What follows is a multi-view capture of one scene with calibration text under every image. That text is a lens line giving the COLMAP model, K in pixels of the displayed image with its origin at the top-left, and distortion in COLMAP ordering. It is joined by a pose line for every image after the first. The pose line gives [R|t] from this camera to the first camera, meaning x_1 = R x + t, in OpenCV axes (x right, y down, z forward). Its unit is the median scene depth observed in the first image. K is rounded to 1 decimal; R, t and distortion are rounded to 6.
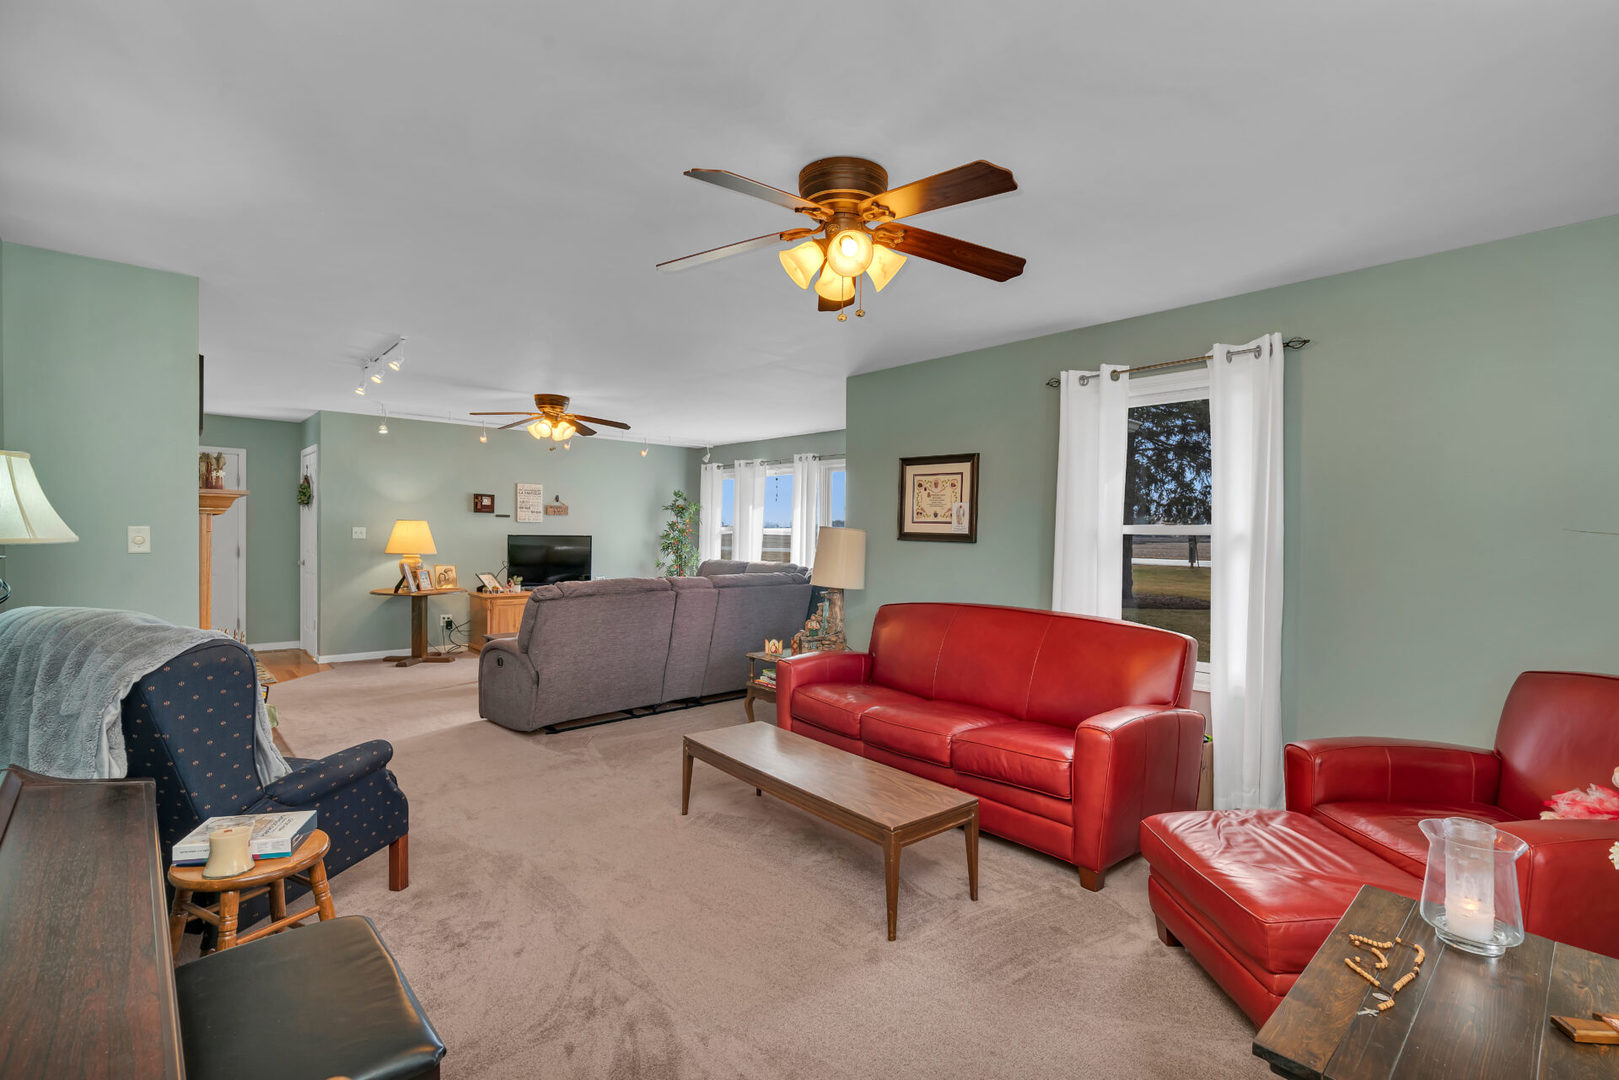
lens RADIAL K [[752.5, 0, 809.2], [0, 752.5, 535.1], [0, 0, 1]] dist [0.000753, -0.000141]
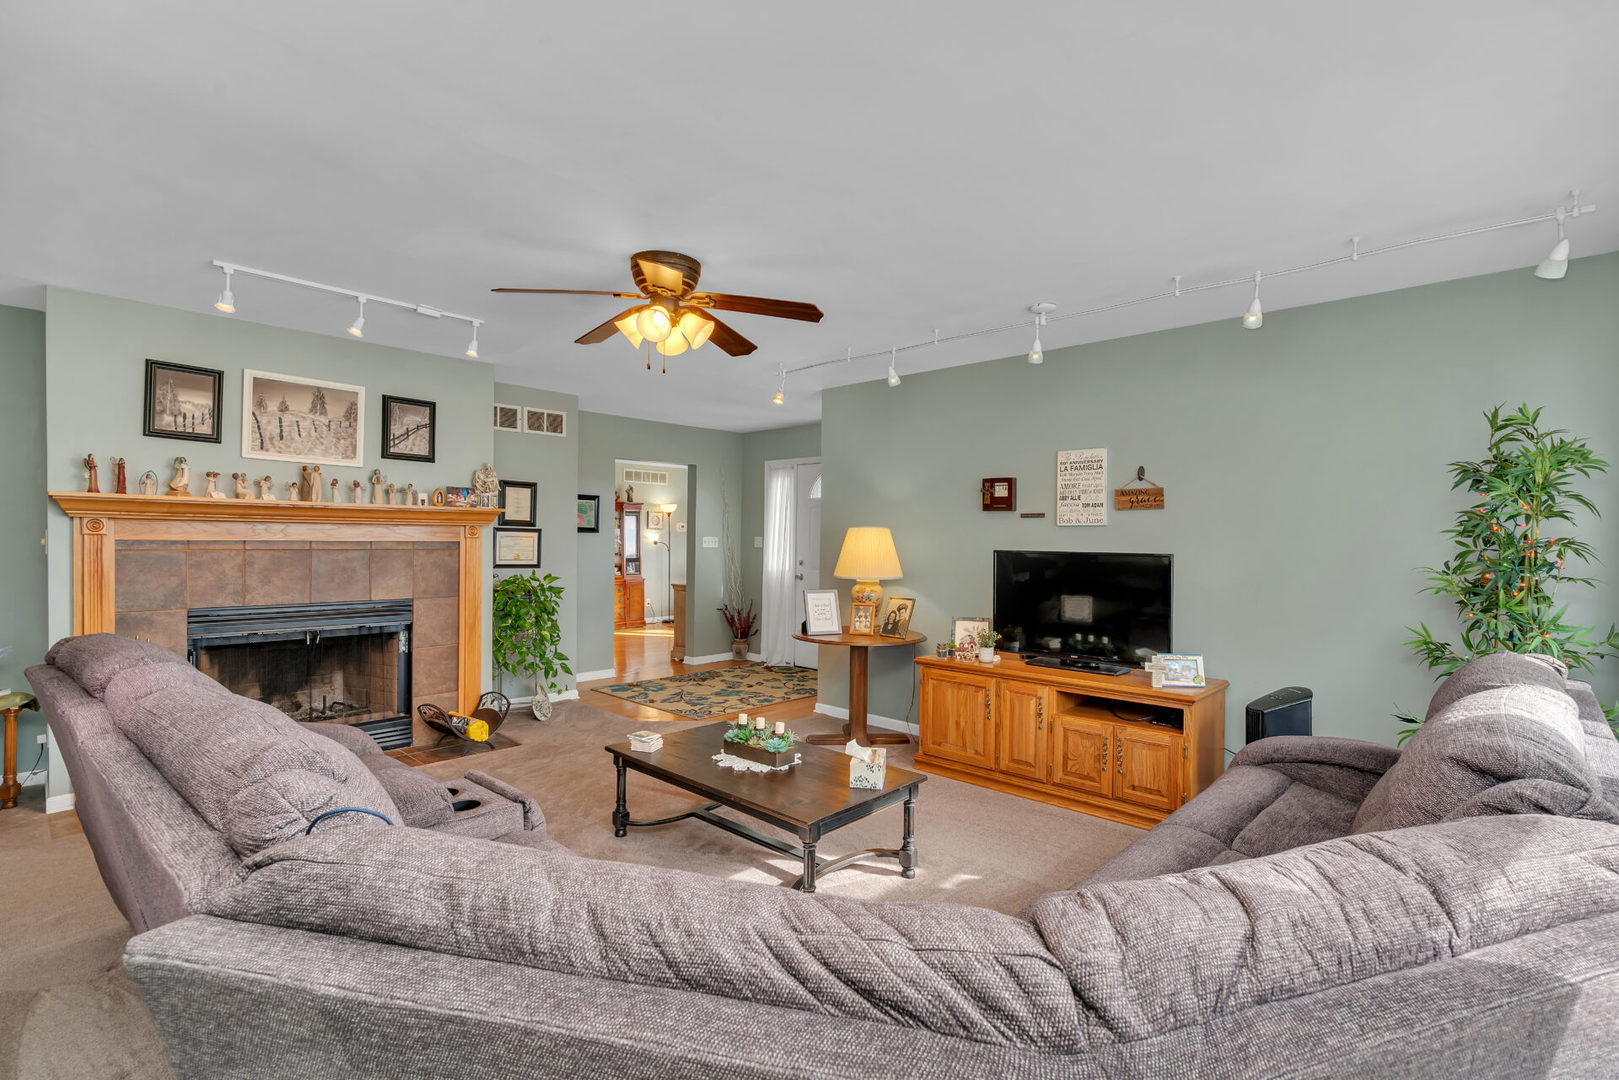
lens RADIAL K [[752.5, 0, 809.2], [0, 752.5, 535.1], [0, 0, 1]] dist [0.000753, -0.000141]
pose [[0.081196, -0.013897, -0.996601, 0.123685], [-0.008637, 0.999855, -0.014646, -0.001628], [0.996661, 0.009797, 0.081064, 0.806771]]
